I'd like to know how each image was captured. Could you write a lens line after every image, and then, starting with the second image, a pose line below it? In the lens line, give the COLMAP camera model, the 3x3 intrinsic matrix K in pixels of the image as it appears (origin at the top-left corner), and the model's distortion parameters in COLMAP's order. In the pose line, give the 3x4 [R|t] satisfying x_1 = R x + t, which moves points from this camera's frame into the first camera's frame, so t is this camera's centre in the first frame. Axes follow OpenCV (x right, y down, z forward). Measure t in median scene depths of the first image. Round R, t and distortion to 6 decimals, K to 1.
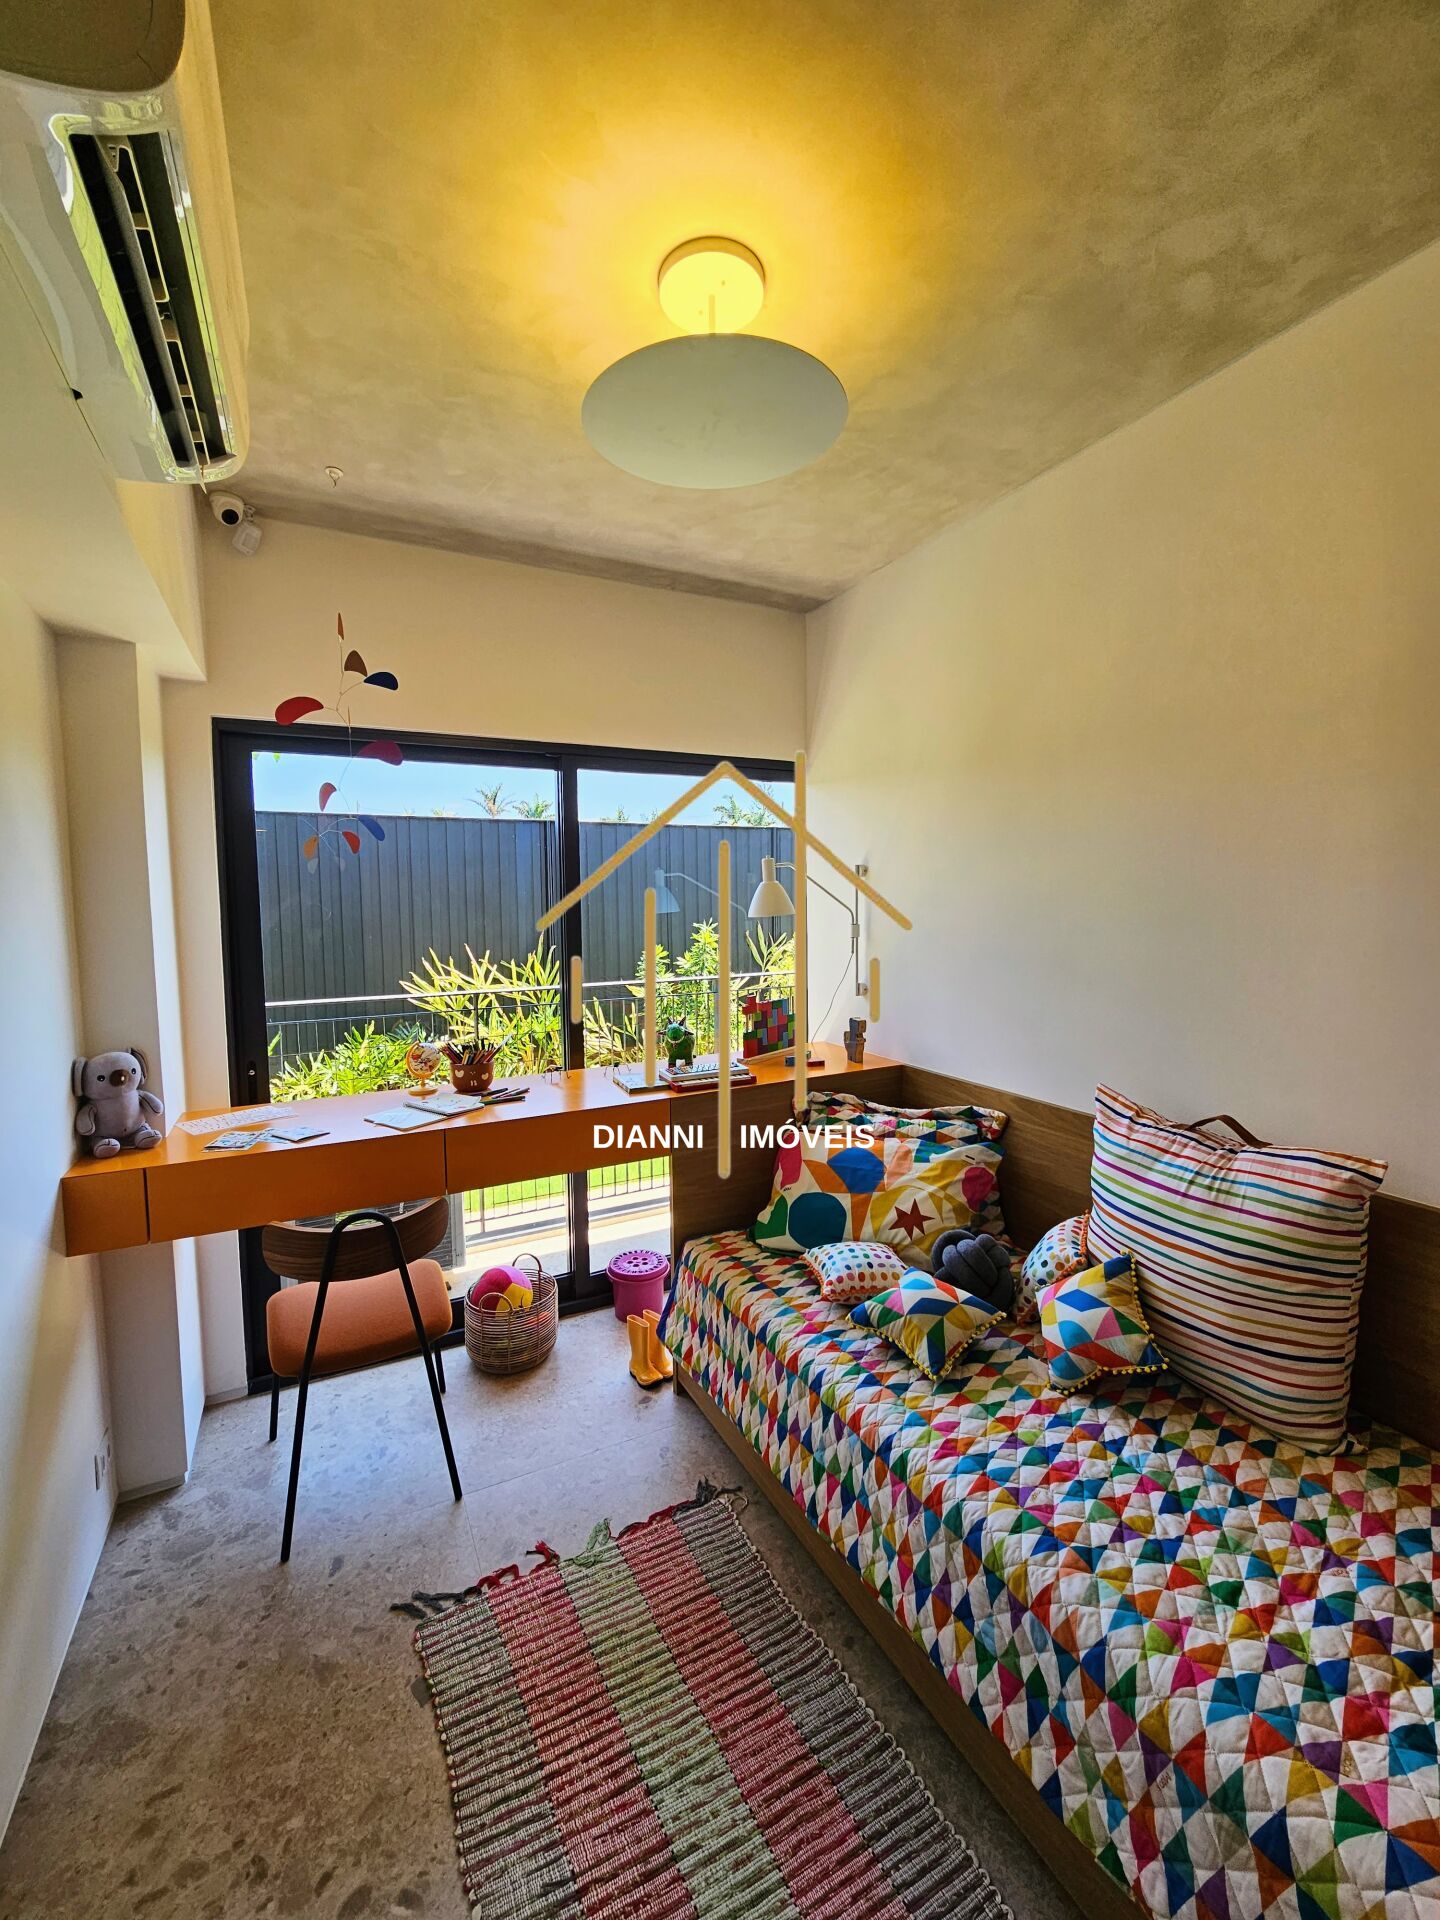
lens RADIAL K [[785.2, 0, 714.4], [0, 785.2, 954.9], [0, 0, 1]] dist [-0.000358, -0.001123]
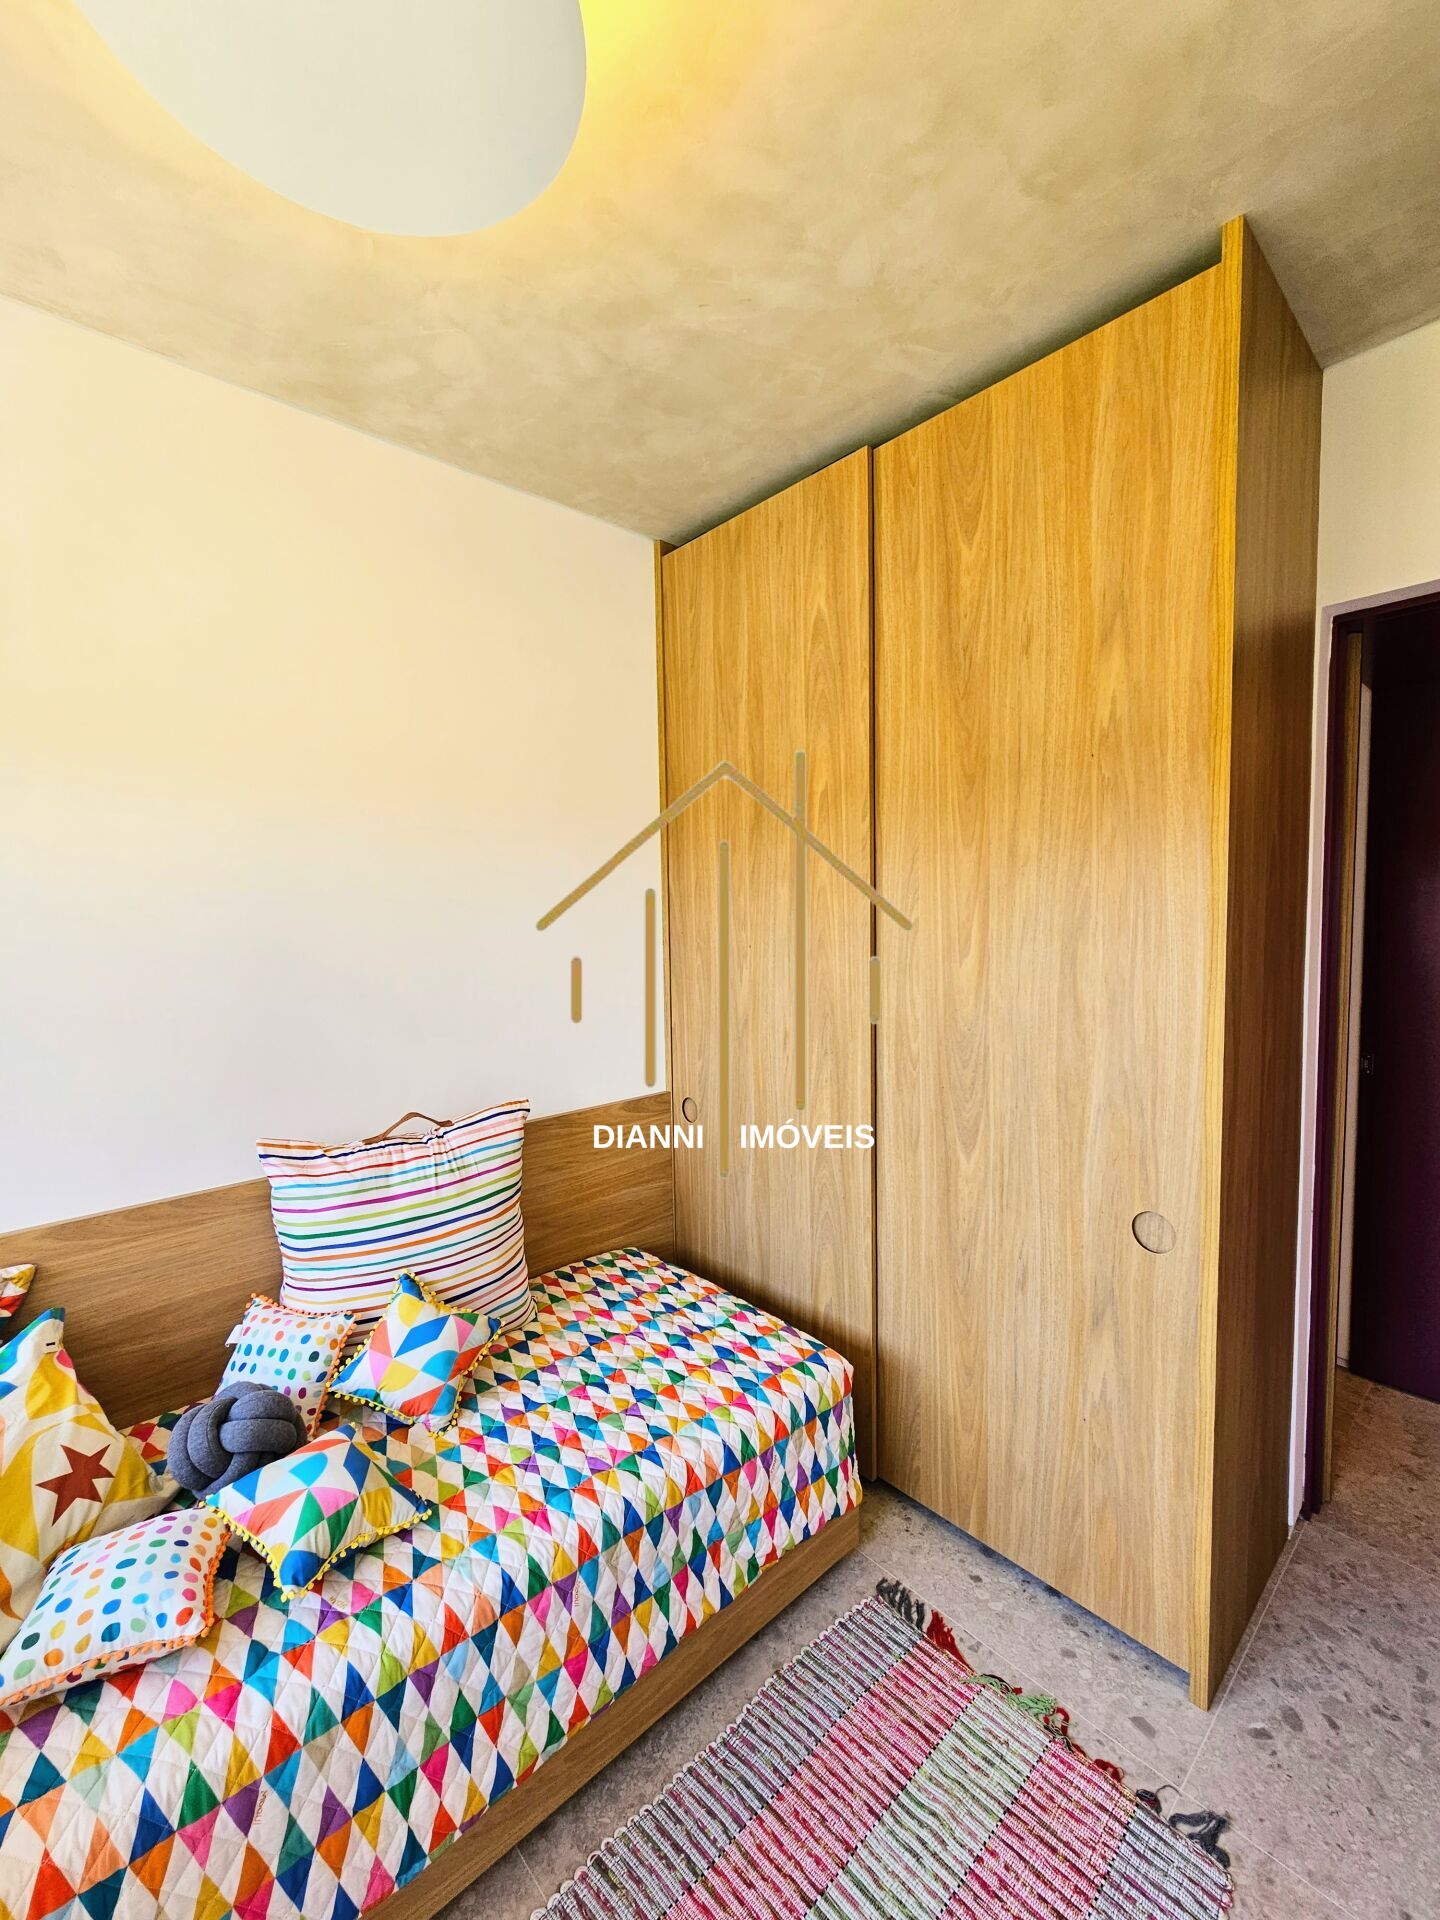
lens RADIAL K [[785.2, 0, 714.4], [0, 785.2, 954.9], [0, 0, 1]] dist [-0.000358, -0.001123]
pose [[-0.265139, -0.039311, 0.963409, -0.587749], [0.088039, 0.994008, 0.064789, -0.060192], [-0.960183, 0.101995, -0.260089, 0.932395]]
